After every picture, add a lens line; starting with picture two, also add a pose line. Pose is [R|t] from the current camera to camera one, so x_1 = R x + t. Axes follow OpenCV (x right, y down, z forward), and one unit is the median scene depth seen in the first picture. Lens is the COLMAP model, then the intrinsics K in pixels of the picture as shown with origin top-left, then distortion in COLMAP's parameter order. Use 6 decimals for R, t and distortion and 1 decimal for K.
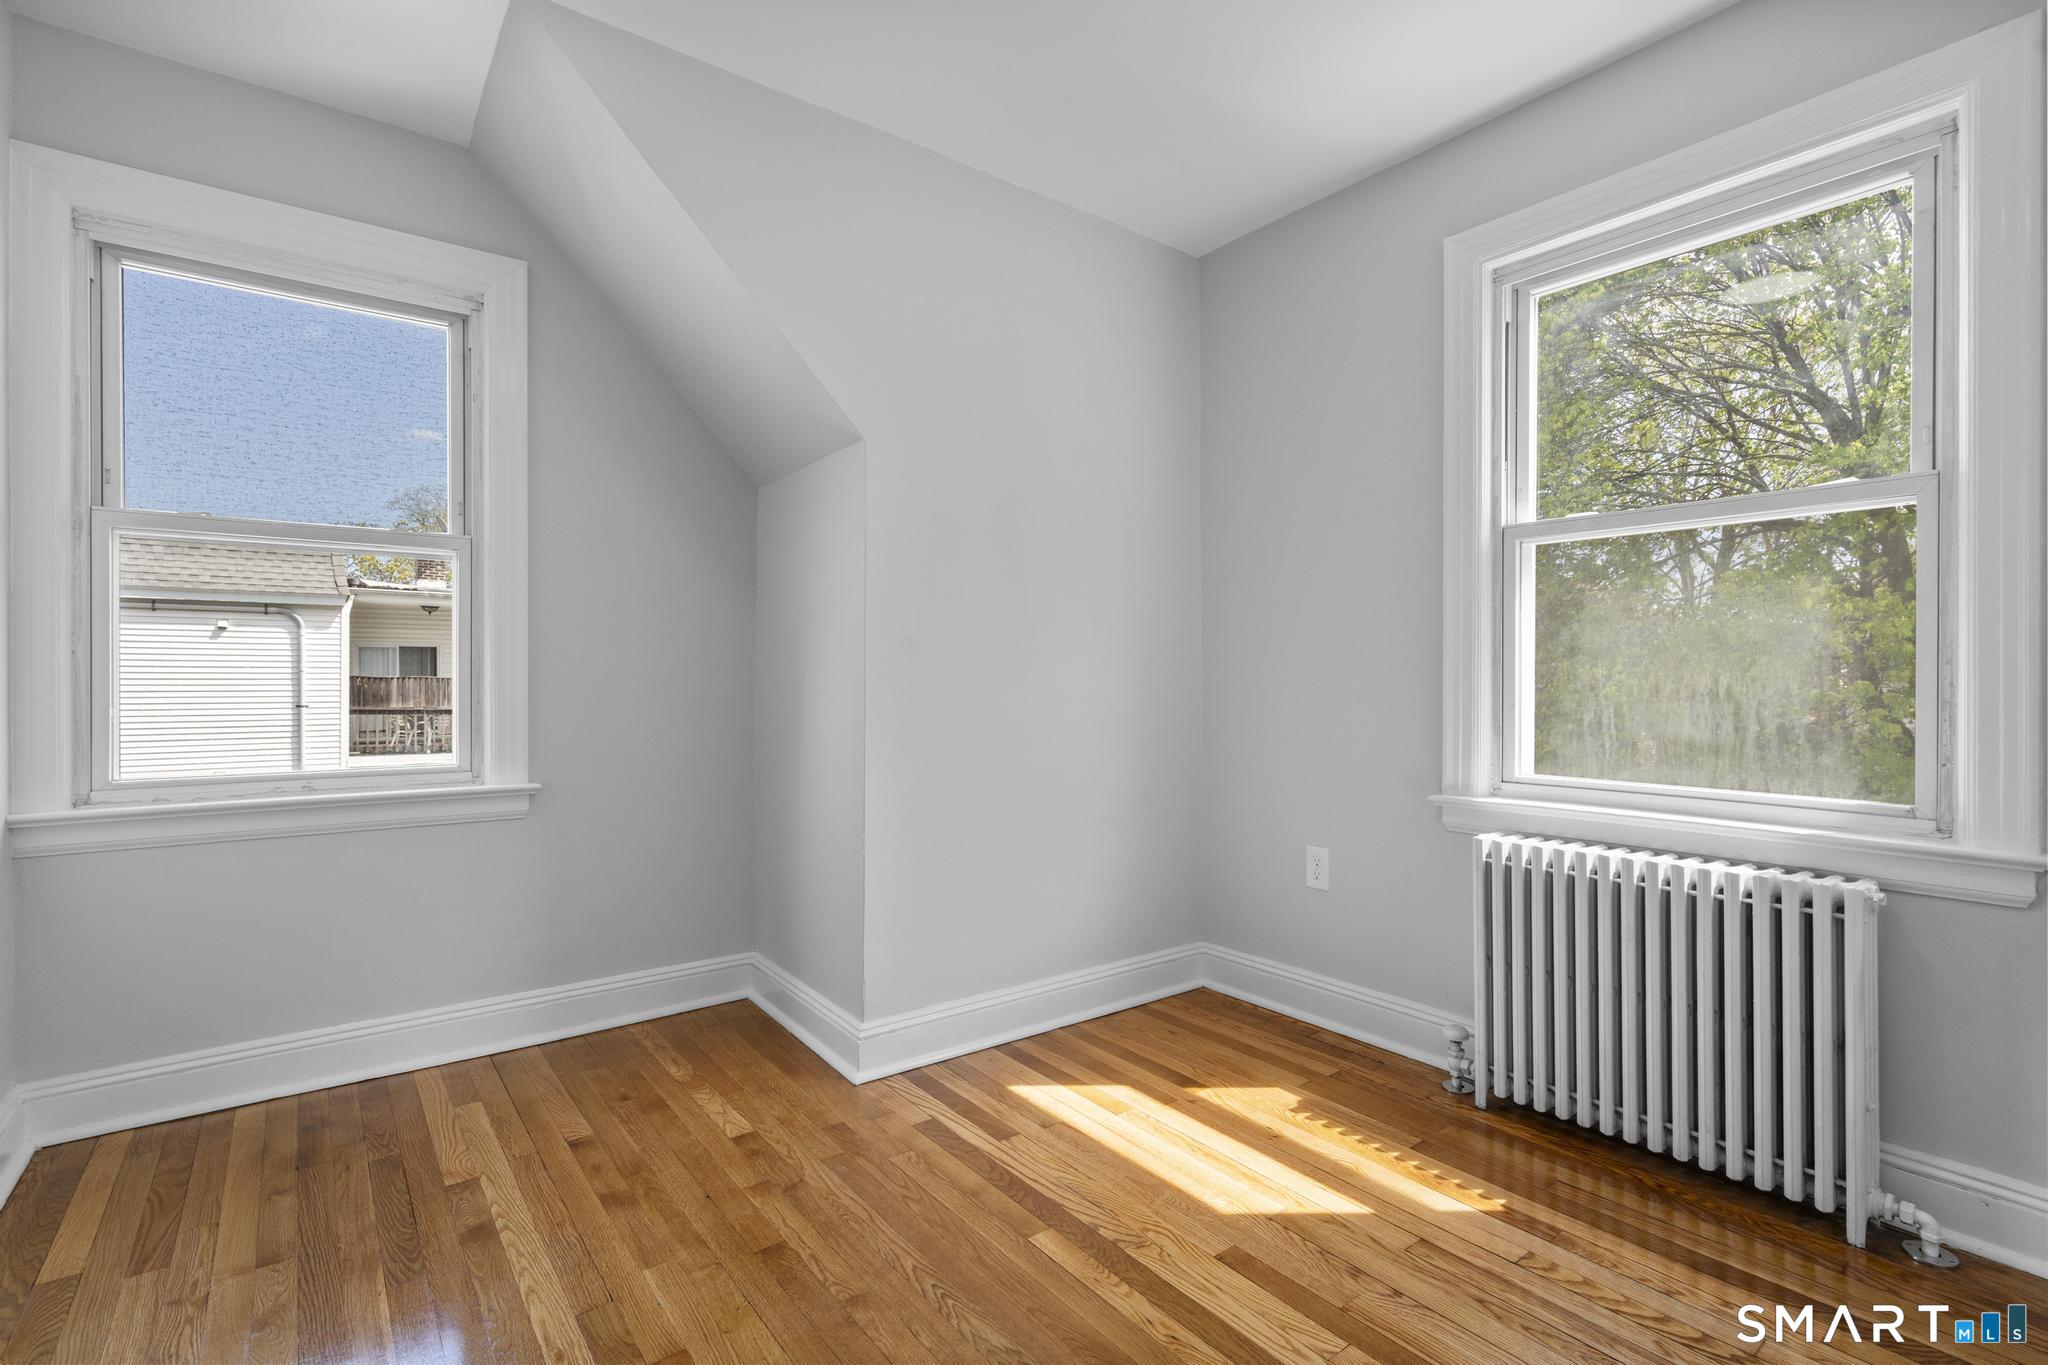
lens RADIAL K [[938.2, 0, 1024.0], [0, 938.2, 682.5], [0, 0, 1]] dist [-0.009164, 0.005969]
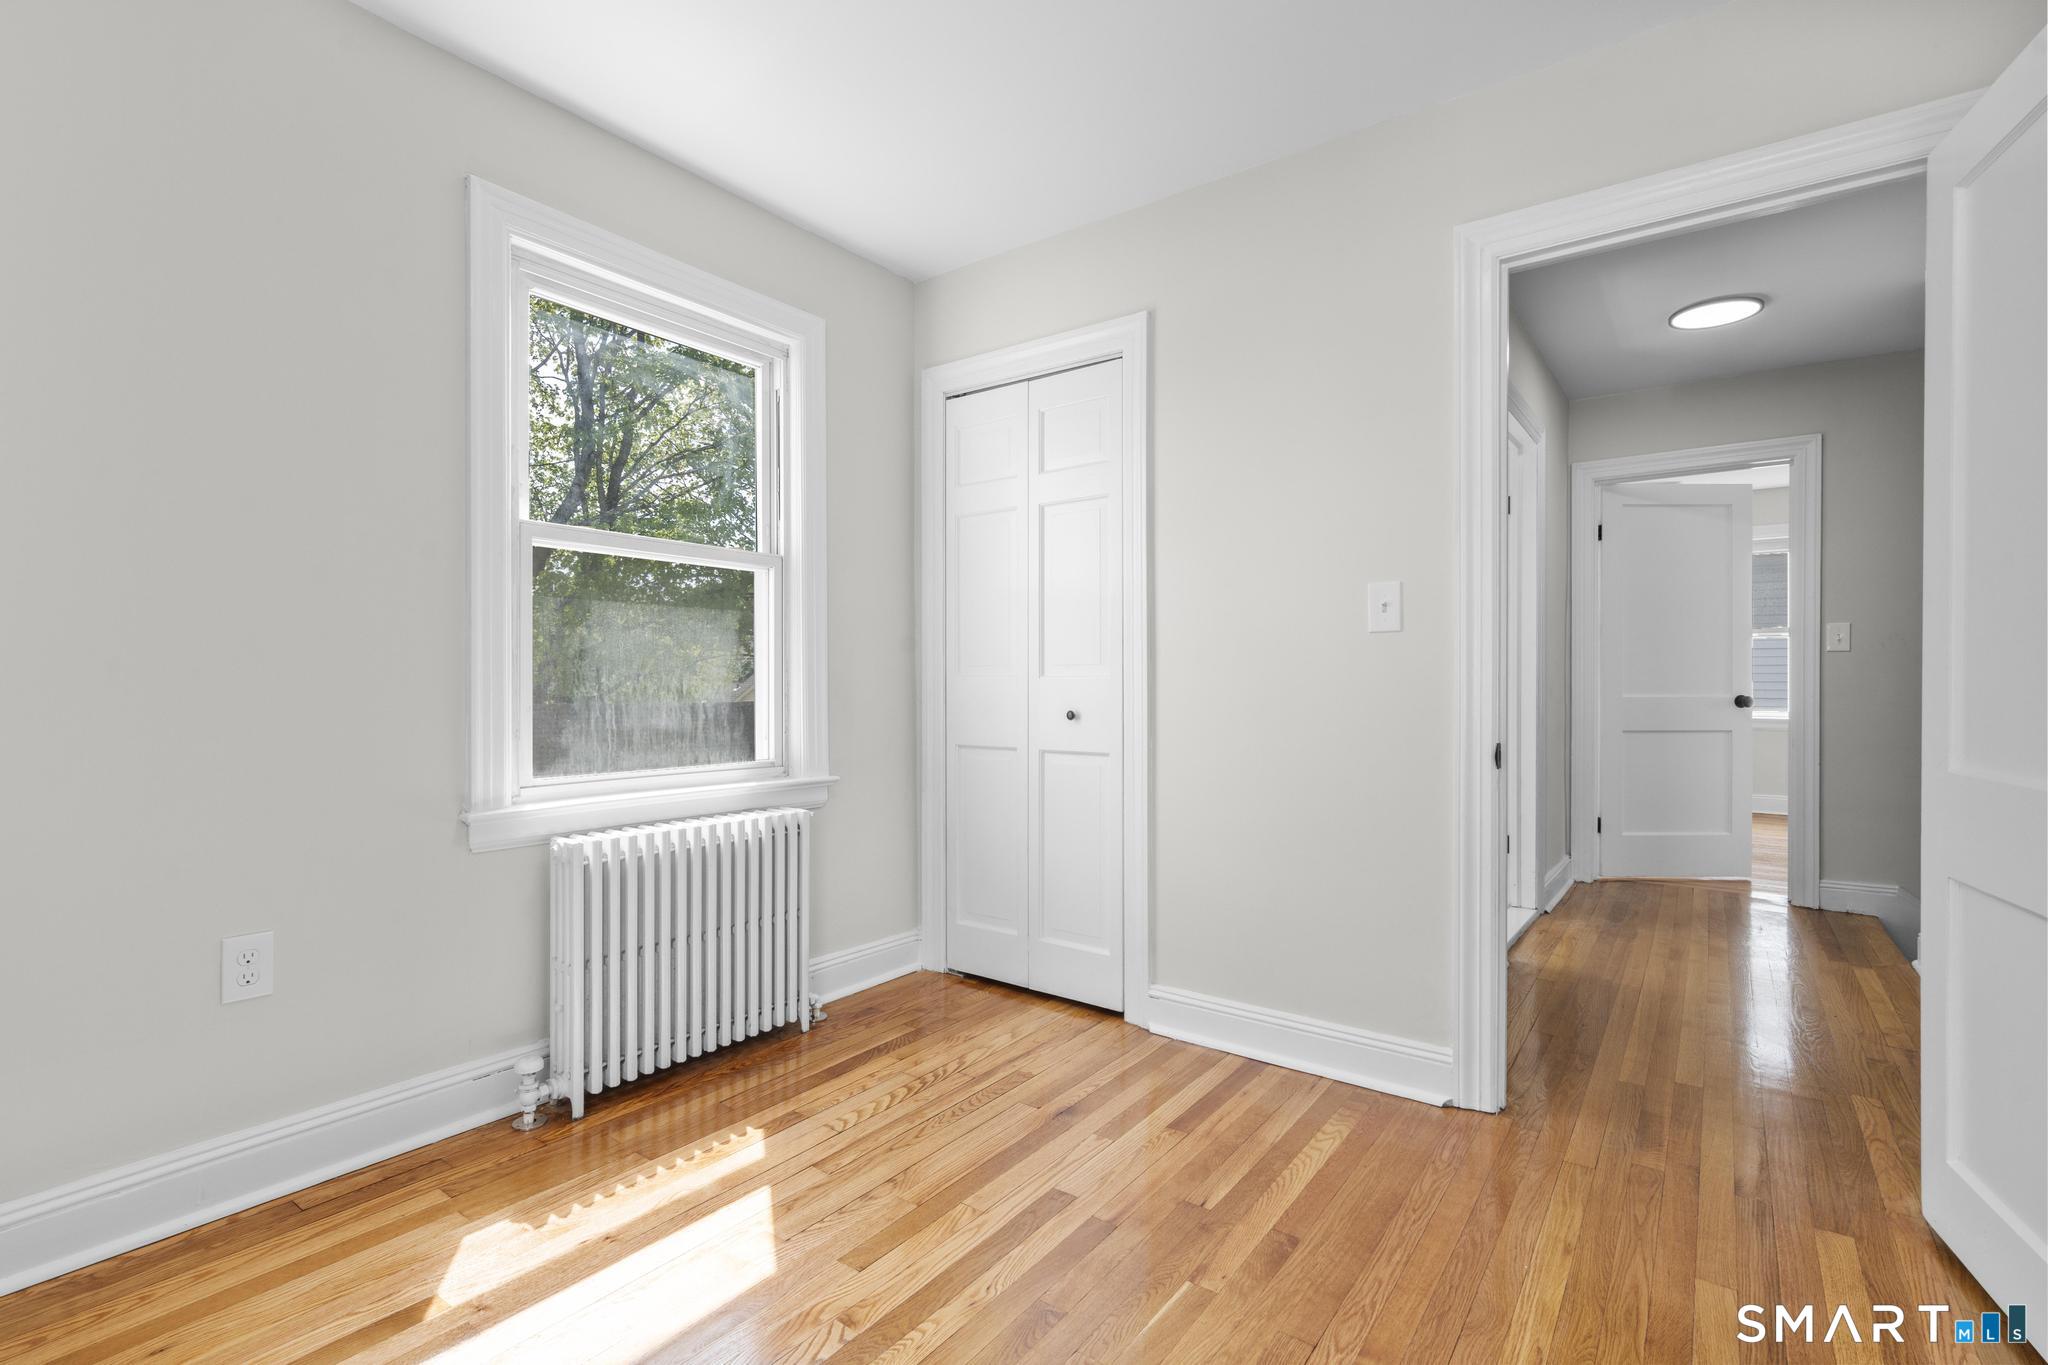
lens RADIAL K [[938.2, 0, 1024.0], [0, 938.2, 682.5], [0, 0, 1]] dist [-0.009164, 0.005969]
pose [[-0.276579, -0.002976, 0.960986, -0.643837], [0.001012, 0.999994, 0.003388, -0.005430], [-0.960991, 0.001910, -0.276575, 0.906301]]
